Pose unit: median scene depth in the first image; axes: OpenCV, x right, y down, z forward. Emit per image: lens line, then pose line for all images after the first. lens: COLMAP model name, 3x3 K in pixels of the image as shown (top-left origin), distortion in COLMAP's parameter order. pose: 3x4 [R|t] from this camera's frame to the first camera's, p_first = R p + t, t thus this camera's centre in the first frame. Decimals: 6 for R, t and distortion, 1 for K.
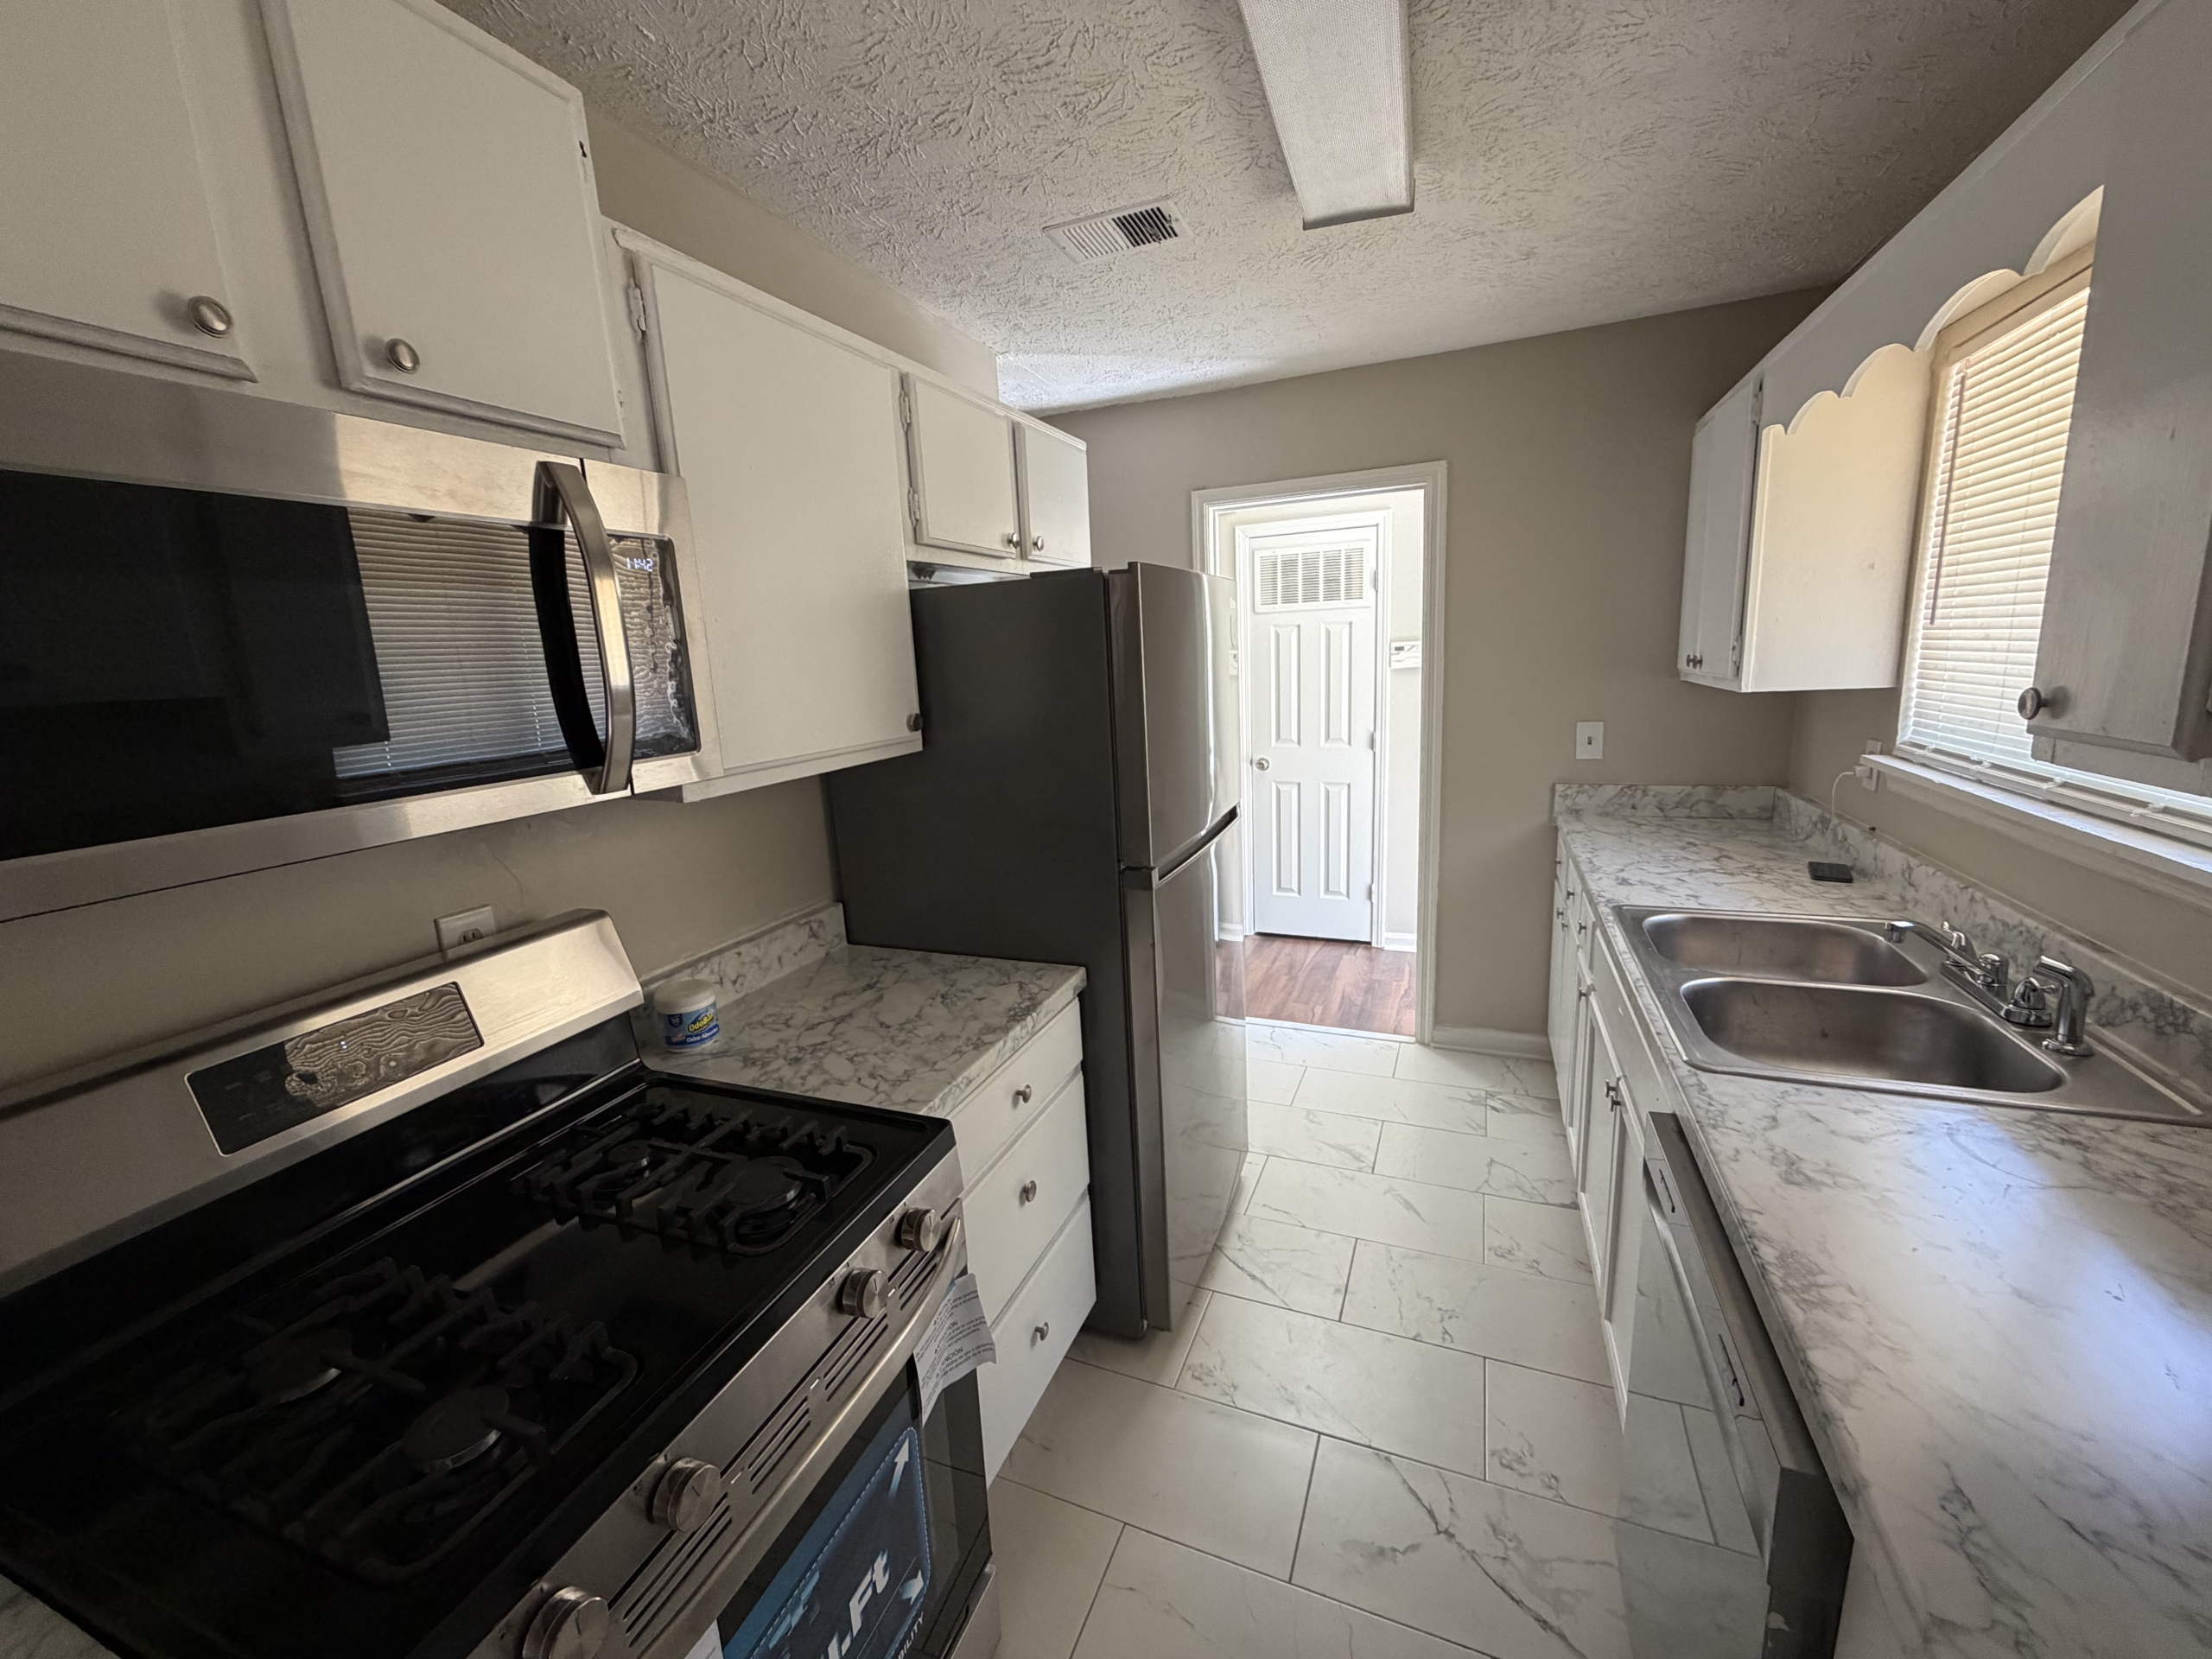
lens RADIAL K [[884.4, 0, 1090.4], [0, 884.4, 824.3], [0, 0, 1]] dist [-0.000454, -0.000164]
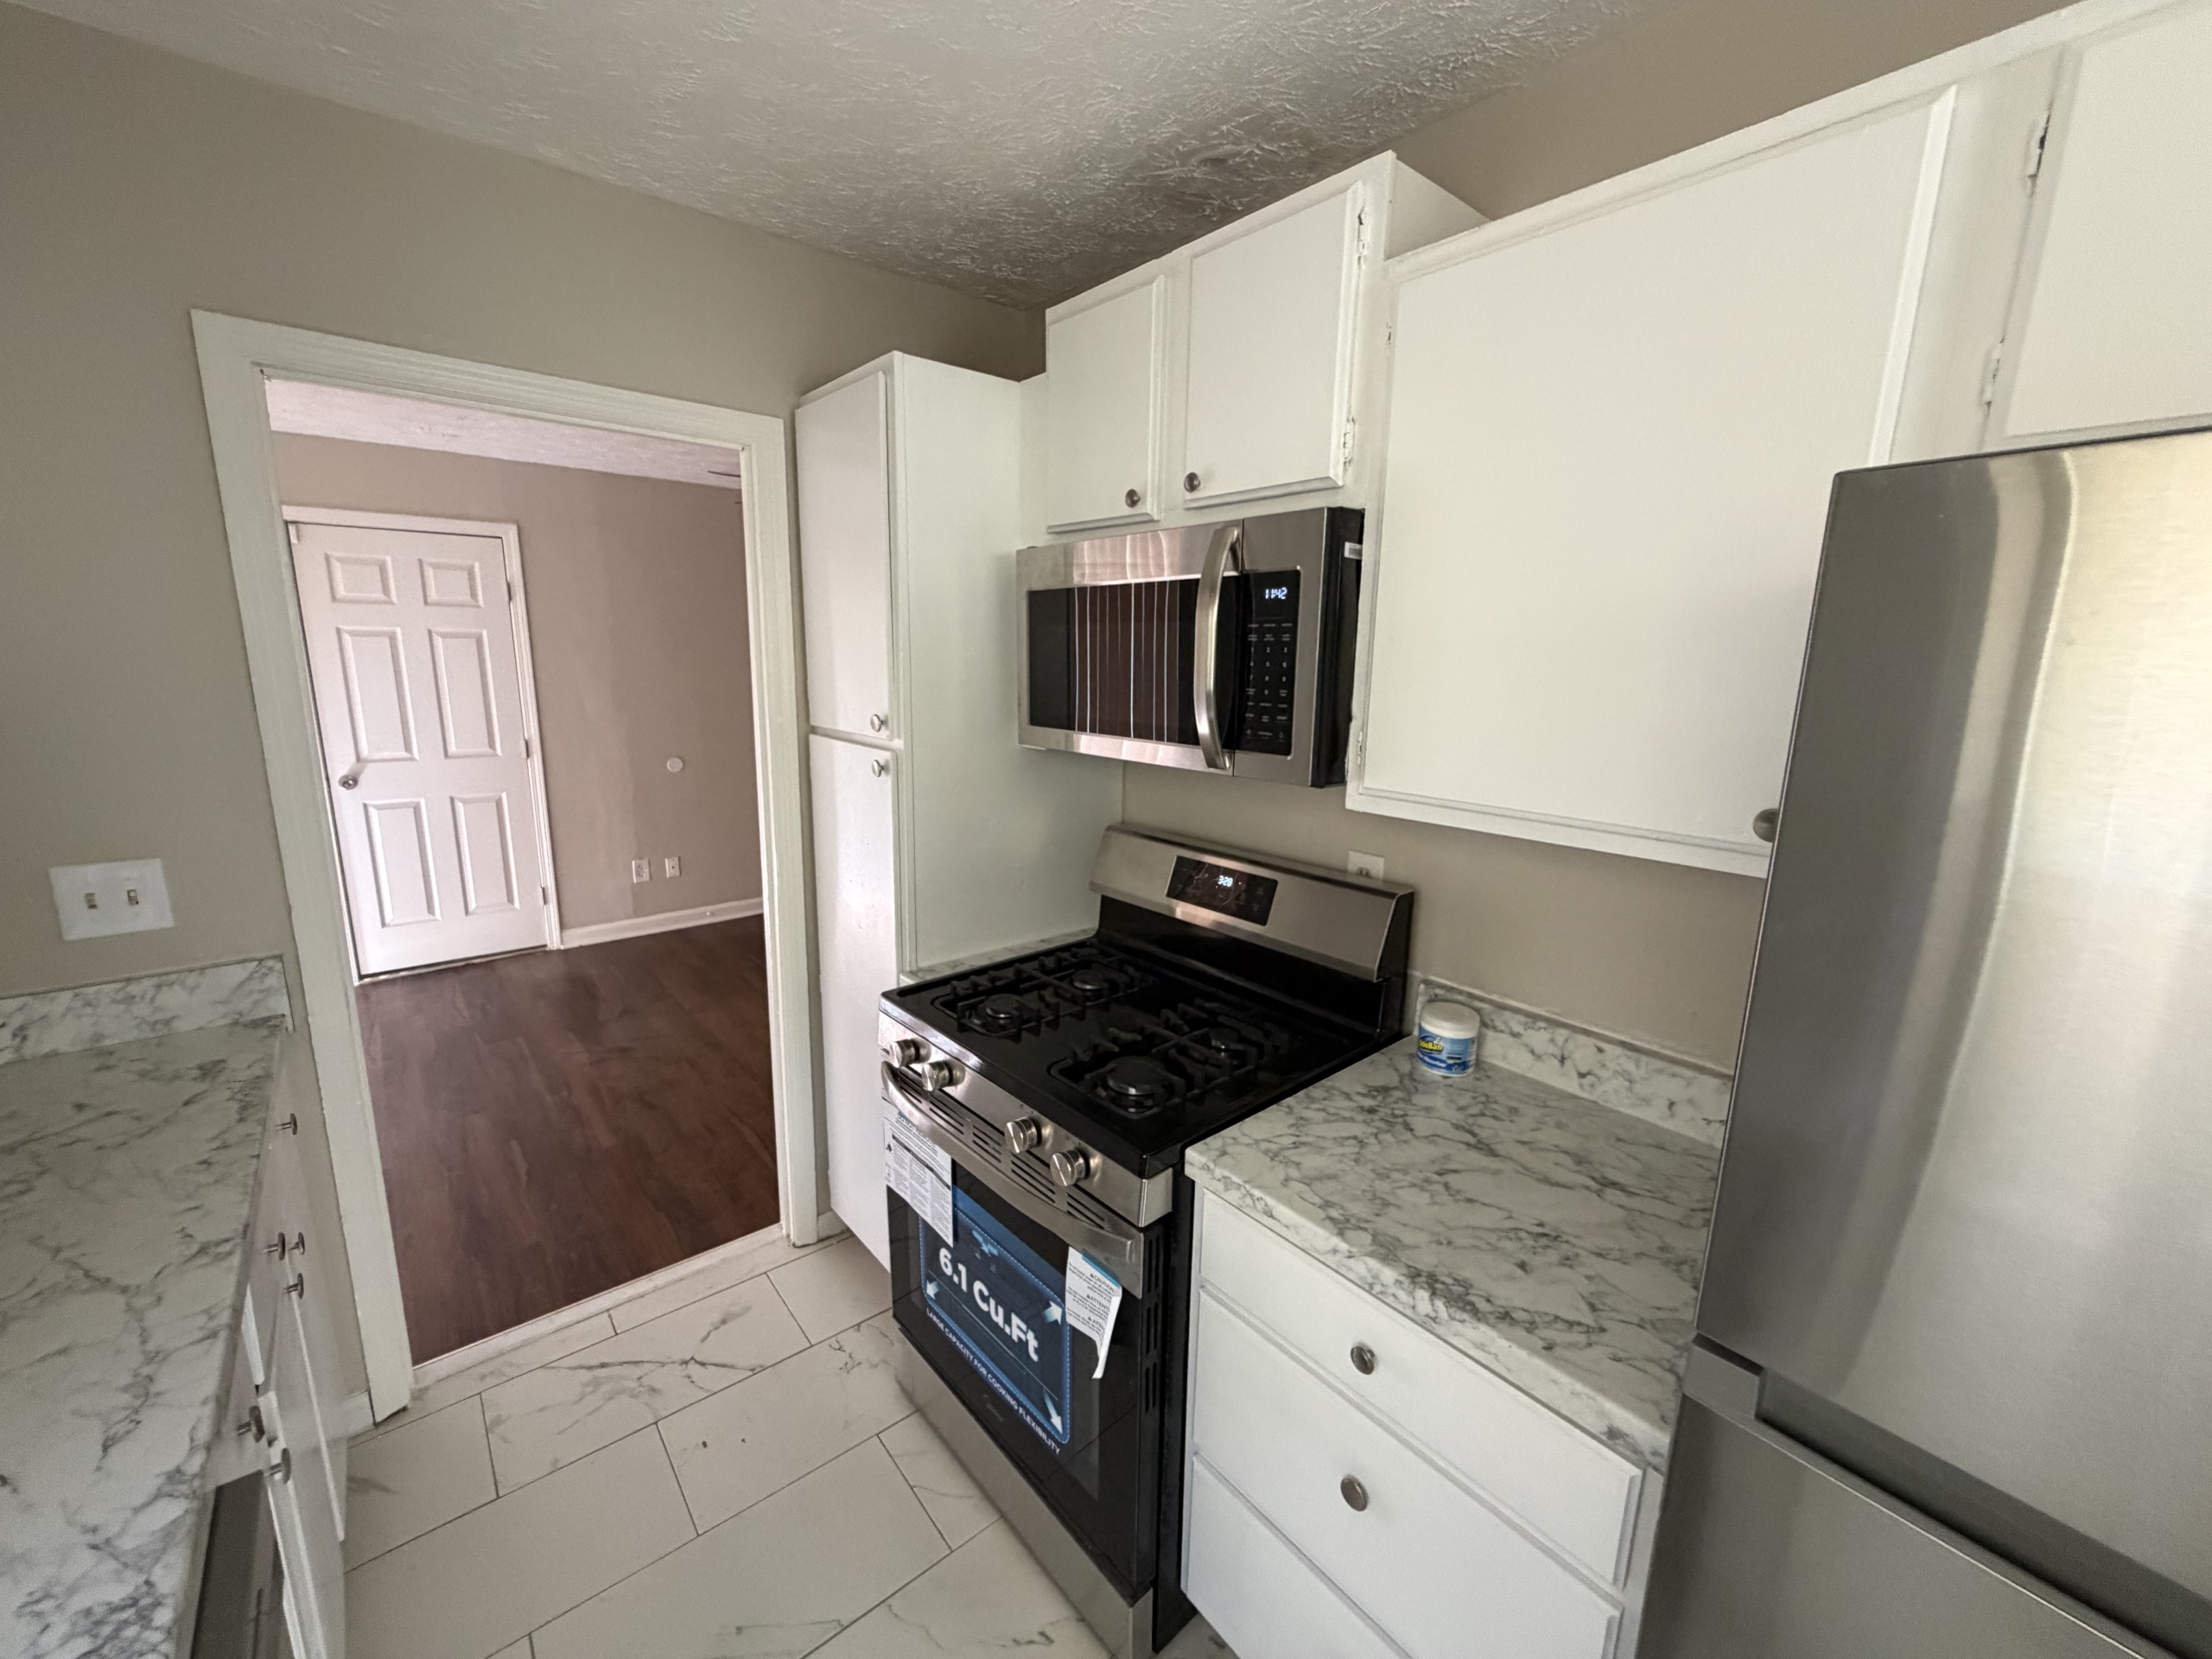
lens RADIAL K [[884.4, 0, 1104.3], [0, 884.4, 825.5], [0, 0, 1]] dist [-0.000454, -0.000164]
pose [[-0.453046, 0.214339, -0.865337, 0.418219], [-0.165740, 0.933494, 0.317994, -0.205503], [0.875945, 0.287487, -0.387391, 0.808595]]
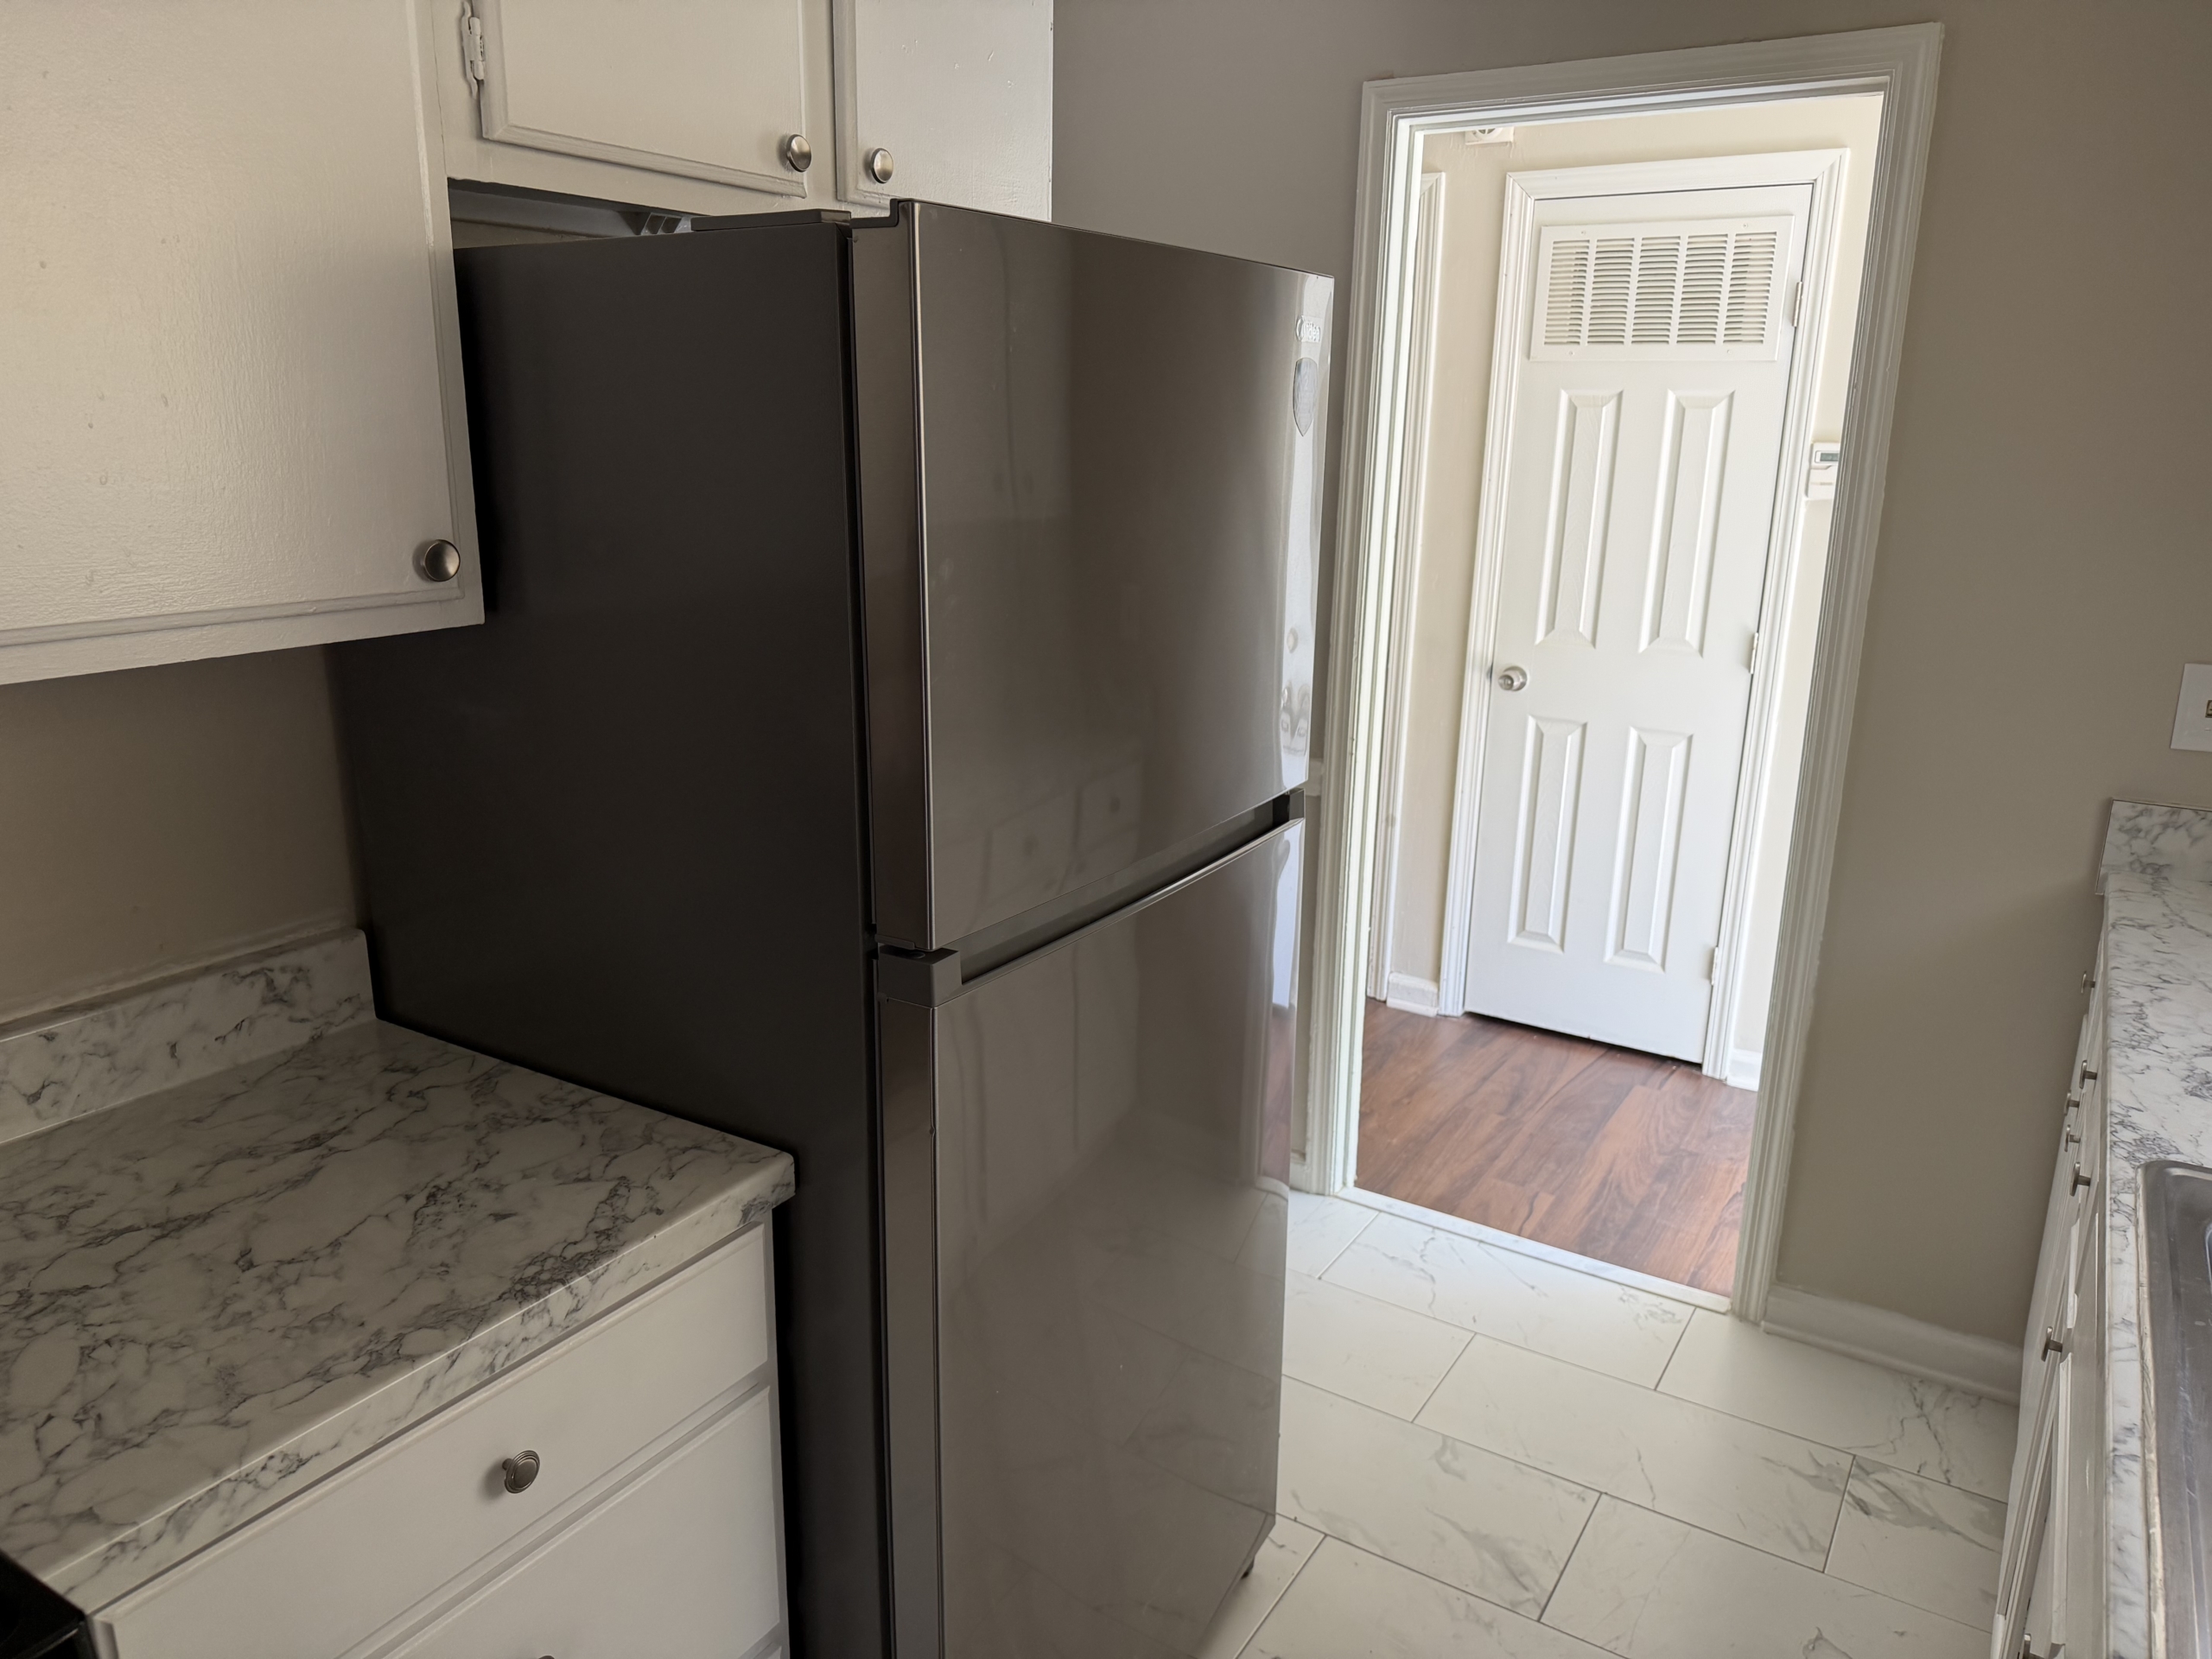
lens RADIAL K [[1555.3, 0, 1071.4], [0, 1555.3, 829.6], [0, 0, 1]] dist [0.045367, -0.064466]
pose [[0.983968, 0.102555, -0.145907, 0.220273], [-0.092365, 0.992897, 0.074992, -0.066792], [0.152562, -0.060313, 0.986452, 0.266014]]
